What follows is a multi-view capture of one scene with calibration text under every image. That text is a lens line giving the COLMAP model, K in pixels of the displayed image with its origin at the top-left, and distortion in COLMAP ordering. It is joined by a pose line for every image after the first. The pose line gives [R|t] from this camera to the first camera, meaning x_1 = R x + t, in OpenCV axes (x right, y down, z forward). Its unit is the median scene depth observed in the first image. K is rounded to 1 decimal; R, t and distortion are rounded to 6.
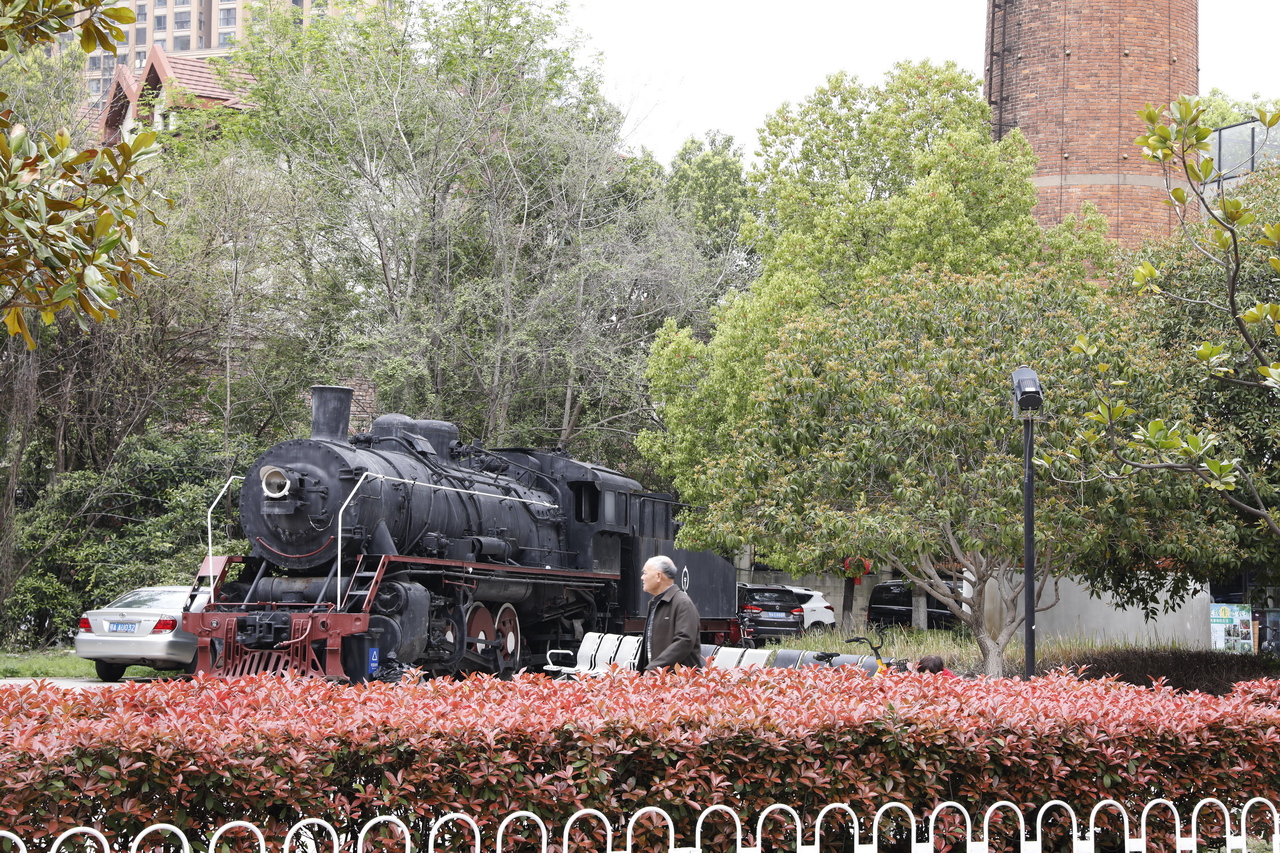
lens RADIAL K [[2448.4, 0, 636.6], [0, 2448.4, 425.7], [0, 0, 1]] dist [0.247053, 0.000000]
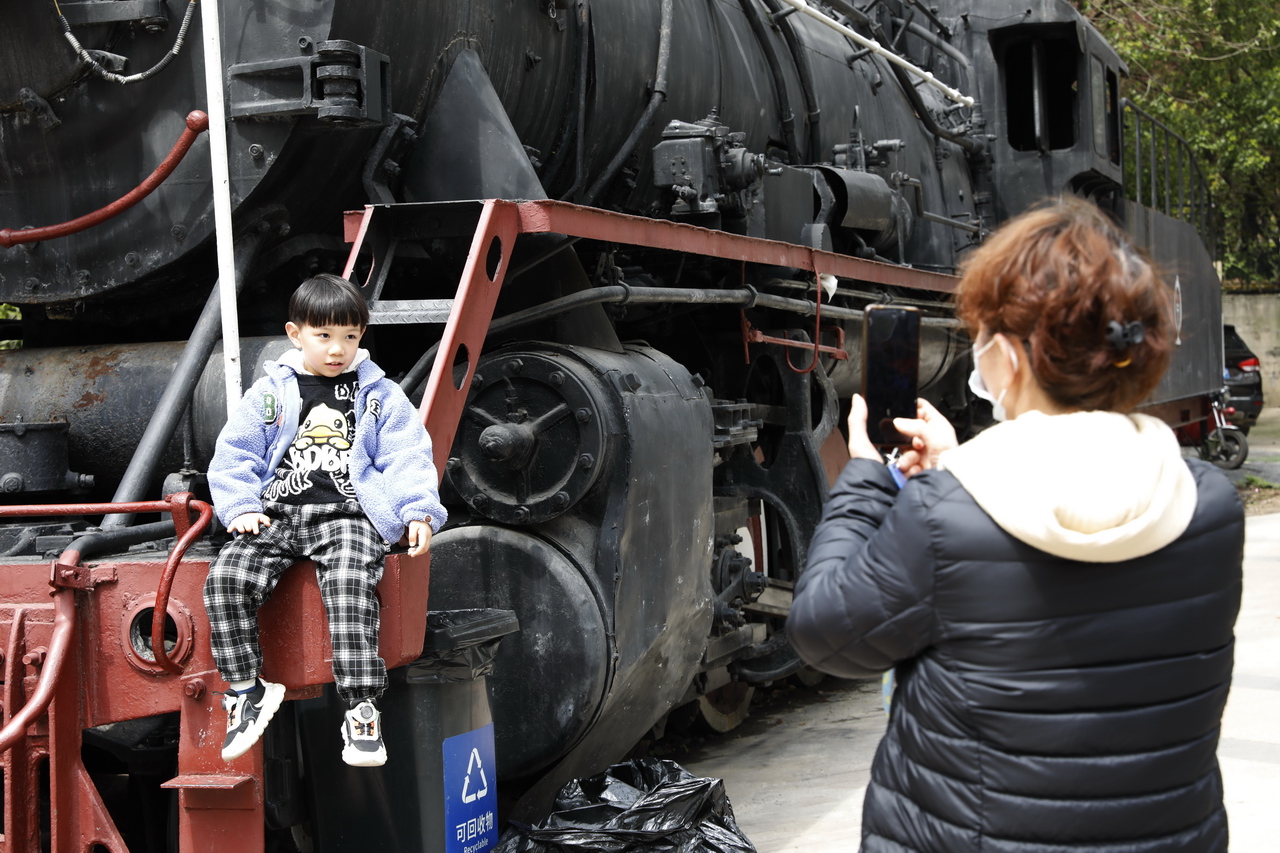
lens RADIAL K [[2448.4, 0, 633.9], [0, 2448.4, 430.7], [0, 0, 1]] dist [0.247053, 0.000000]
pose [[0.998331, -0.048930, -0.030664, -0.081729], [0.051792, 0.993558, 0.100795, 0.048157], [0.025535, -0.102215, 0.994435, 0.765270]]
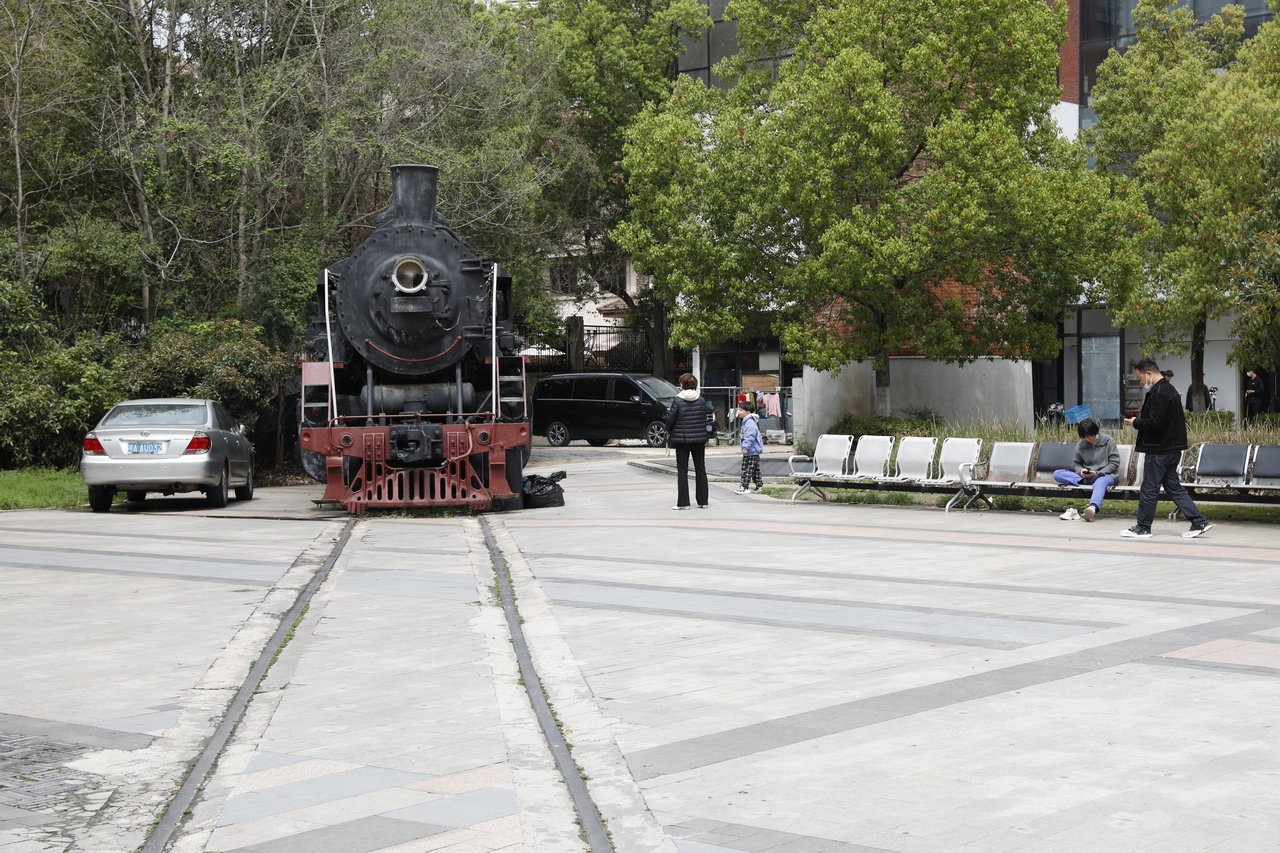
lens RADIAL K [[2018.3, 0, 638.3], [0, 2018.3, 428.6], [0, 0, 1]] dist [0.275726, 0.000000]
pose [[0.929401, -0.038855, 0.367020, -0.309875], [0.005728, 0.995842, 0.090919, 0.011464], [-0.369027, -0.082398, 0.925759, 0.284313]]
